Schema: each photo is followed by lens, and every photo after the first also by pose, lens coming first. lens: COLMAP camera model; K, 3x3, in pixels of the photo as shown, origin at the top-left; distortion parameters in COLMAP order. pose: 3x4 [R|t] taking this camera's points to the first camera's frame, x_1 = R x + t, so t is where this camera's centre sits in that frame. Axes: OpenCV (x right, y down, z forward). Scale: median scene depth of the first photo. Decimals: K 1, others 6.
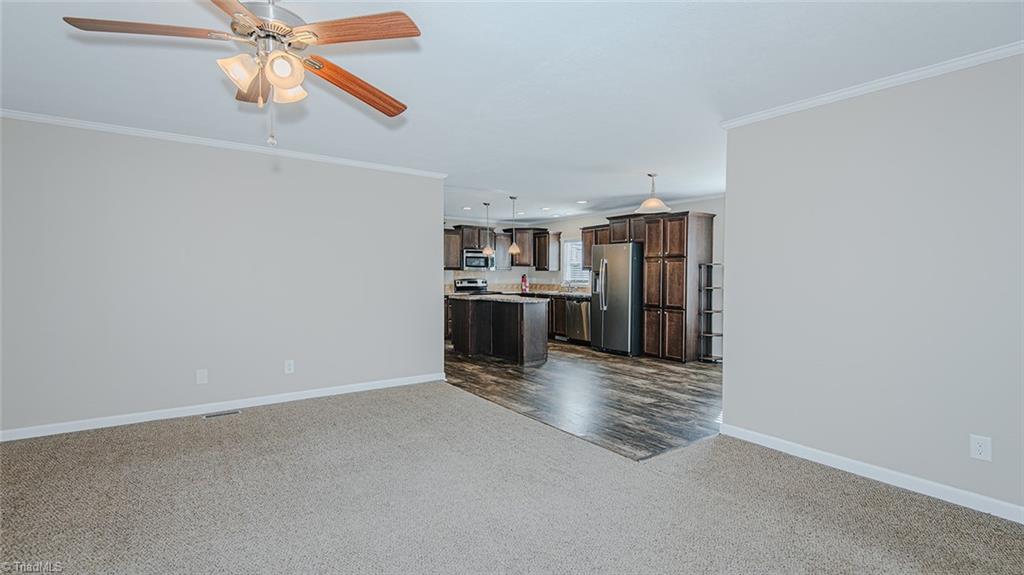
lens RADIAL K [[468.5, 0, 512.2], [0, 468.5, 285.0], [0, 0, 1]] dist [0.017587, -0.000603]
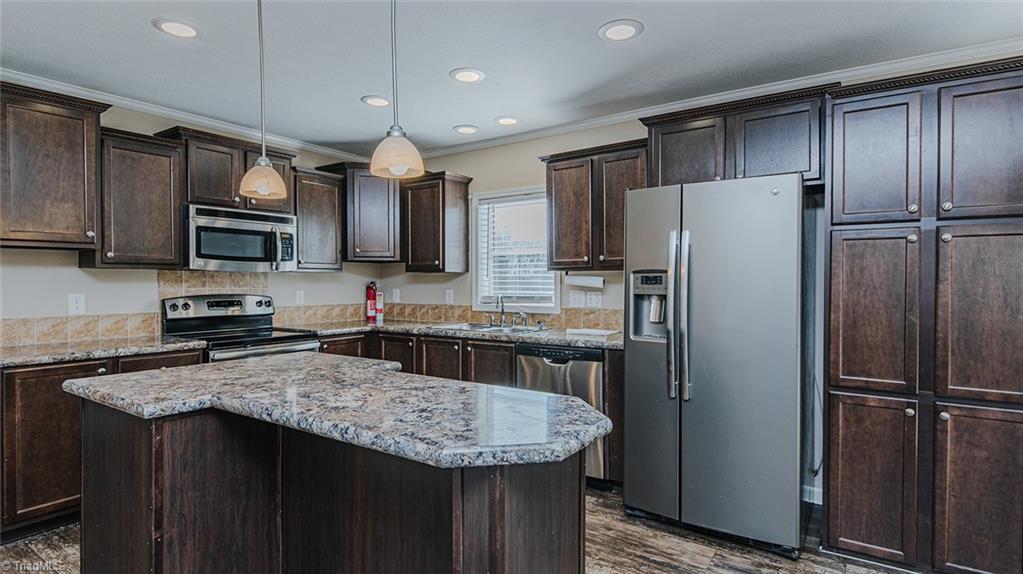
lens RADIAL K [[518.2, 0, 516.6], [0, 518.2, 288.9], [0, 0, 1]] dist [0.020717, -0.013909]
pose [[0.934912, -0.007528, 0.354799, -0.022094], [0.010742, 0.999917, -0.007091, -0.013941], [-0.354716, 0.010441, 0.934916, 0.623067]]
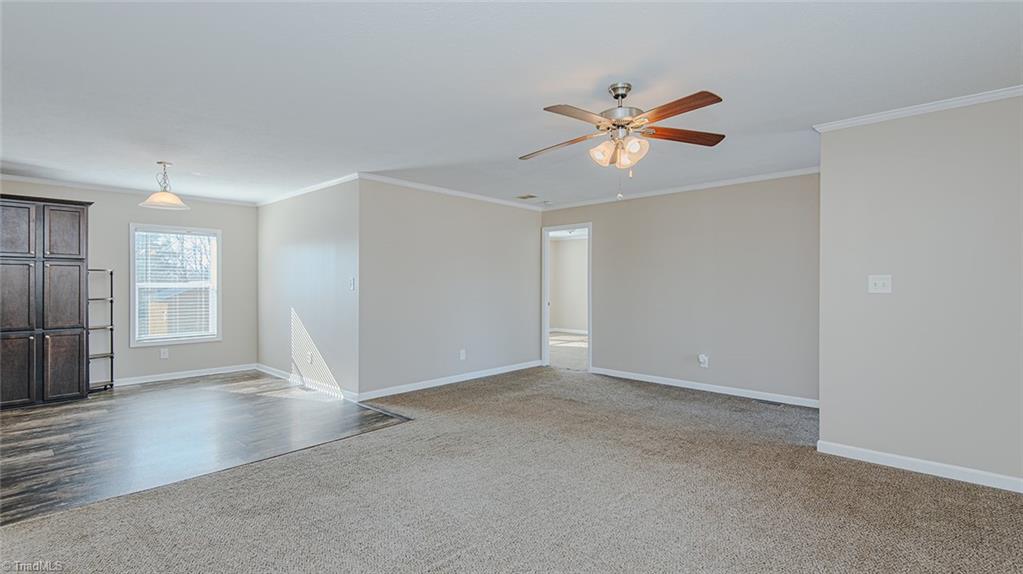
lens RADIAL K [[474.3, 0, 512.2], [0, 474.3, 285.2], [0, 0, 1]] dist [0.041127, -0.020758]
pose [[-0.225914, -0.010617, 0.974089, -0.430698], [0.013011, 0.999819, 0.013915, -0.016057], [-0.974060, 0.015818, -0.225735, 0.373028]]
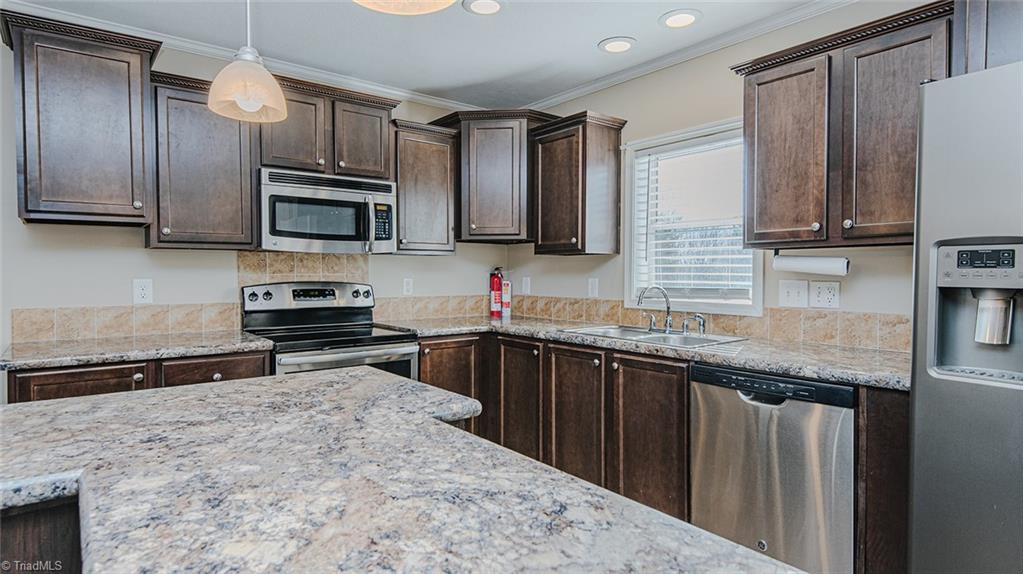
lens RADIAL K [[557.2, 0, 512.9], [0, 557.2, 286.9], [0, 0, 1]] dist [0.034149, -0.001140]
pose [[0.998149, -0.001193, 0.060802, 0.015512], [0.000911, 0.999989, 0.004679, -0.013160], [-0.060807, -0.004615, 0.998139, 0.727208]]
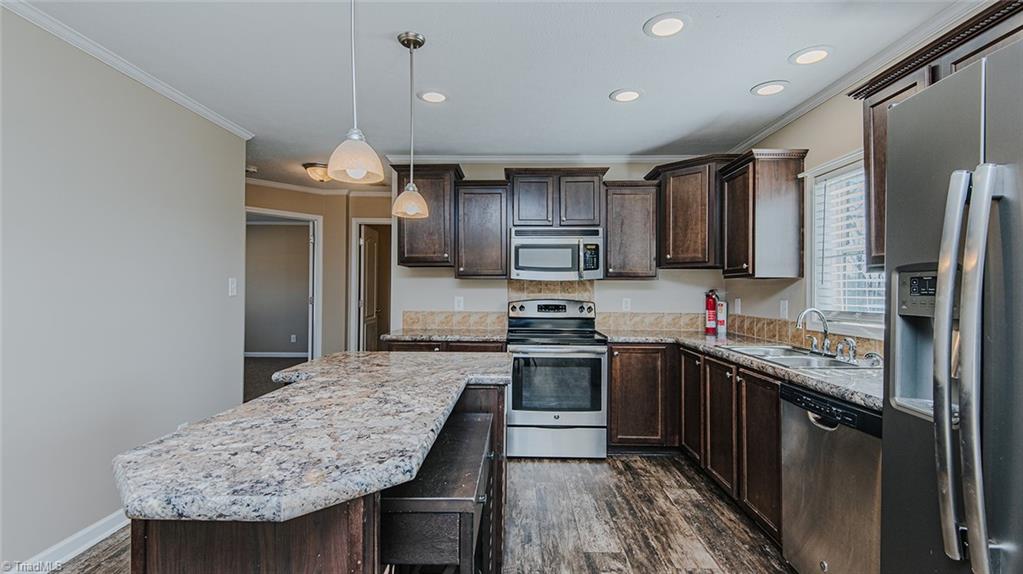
lens RADIAL K [[474.3, 0, 512.2], [0, 474.3, 285.2], [0, 0, 1]] dist [0.041127, -0.020758]
pose [[0.810153, -0.002676, -0.586212, 0.147052], [-0.017922, 0.999409, -0.029330, -0.014729], [0.585944, 0.034268, 0.809626, 0.708275]]
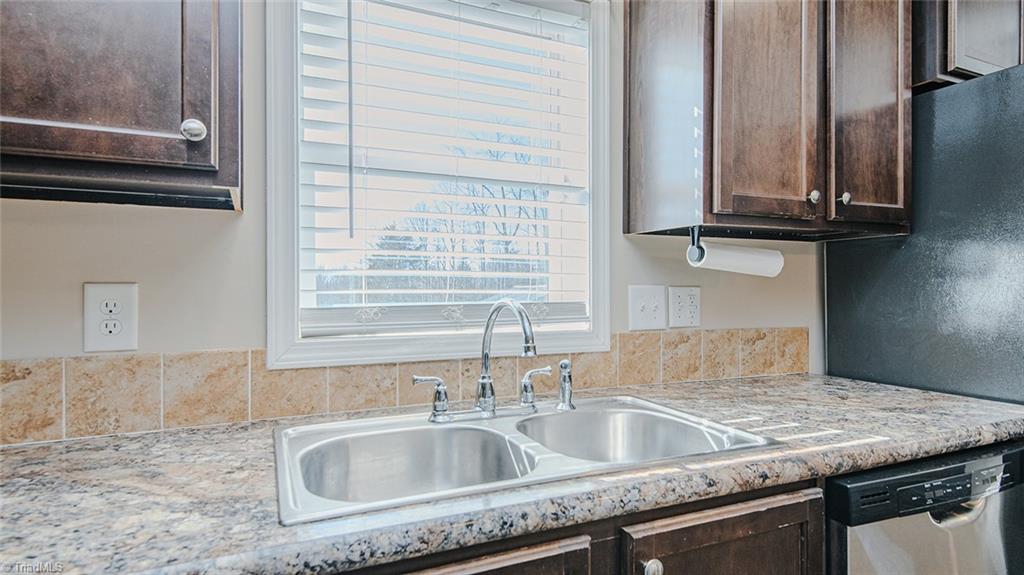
lens RADIAL K [[557.7, 0, 513.4], [0, 557.7, 287.4], [0, 0, 1]] dist [0.034149, -0.001140]
pose [[0.180189, -0.000728, 0.983632, -0.004455], [0.020632, 0.999783, -0.003040, -0.014817], [-0.983416, 0.020842, 0.180165, 1.027127]]
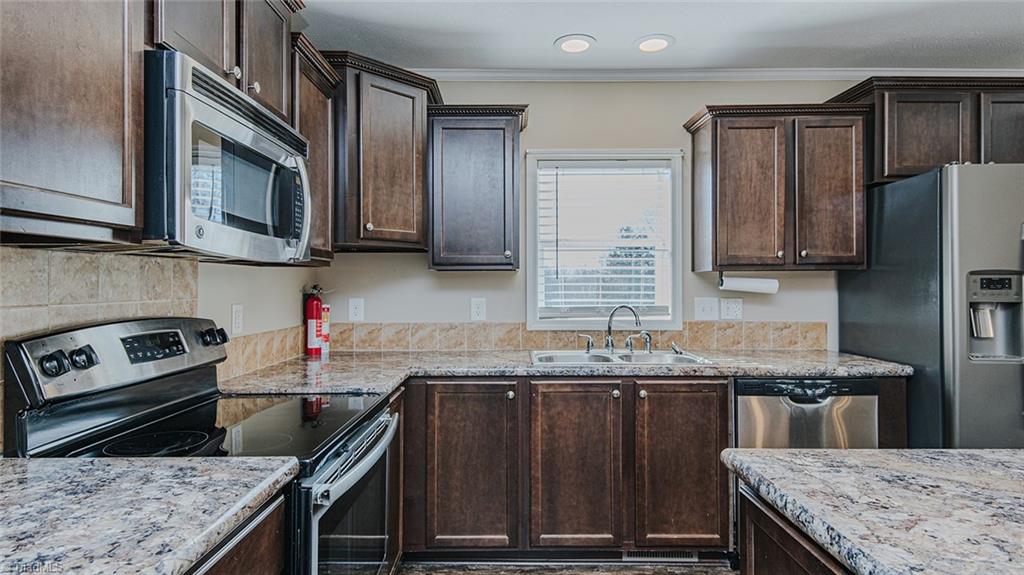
lens RADIAL K [[557.7, 0, 513.4], [0, 557.7, 287.4], [0, 0, 1]] dist [0.034149, -0.001140]
pose [[0.569695, -0.004812, 0.821842, -0.175640], [0.020703, 0.999750, -0.008497, -0.020979], [-0.821595, 0.021856, 0.569652, 0.916164]]
